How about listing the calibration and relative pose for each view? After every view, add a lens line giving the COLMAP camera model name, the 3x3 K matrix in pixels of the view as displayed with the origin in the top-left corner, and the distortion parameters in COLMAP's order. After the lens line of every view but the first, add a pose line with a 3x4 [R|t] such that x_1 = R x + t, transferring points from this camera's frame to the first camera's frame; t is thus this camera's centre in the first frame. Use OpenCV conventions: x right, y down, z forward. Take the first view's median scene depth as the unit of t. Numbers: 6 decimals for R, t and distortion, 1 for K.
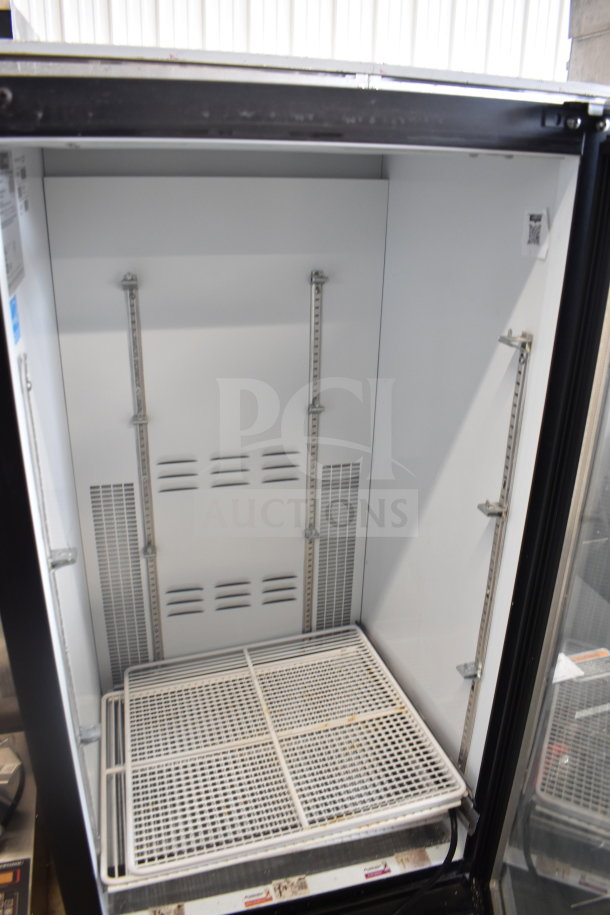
lens RADIAL K [[698.9, 0, 302.0], [0, 698.9, 473.5], [0, 0, 1]] dist [-0.004599, -0.036812]
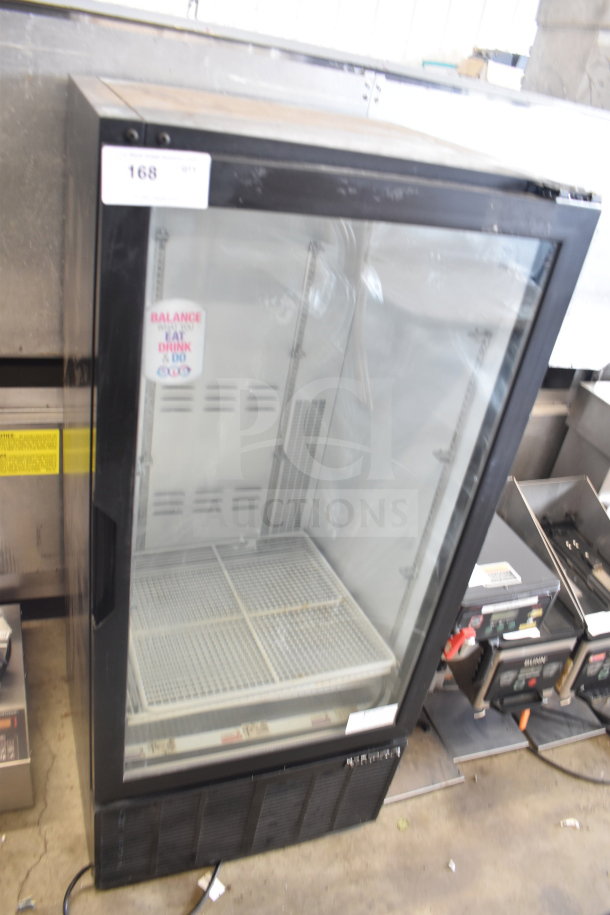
lens RADIAL K [[703.3, 0, 305.0], [0, 703.3, 457.5], [0, 0, 1]] dist [0.001217, -0.000310]
pose [[0.984463, 0.081540, 0.155509, -0.149084], [-0.098916, 0.989275, 0.107478, -0.048904], [-0.145077, -0.121190, 0.981970, -0.212640]]
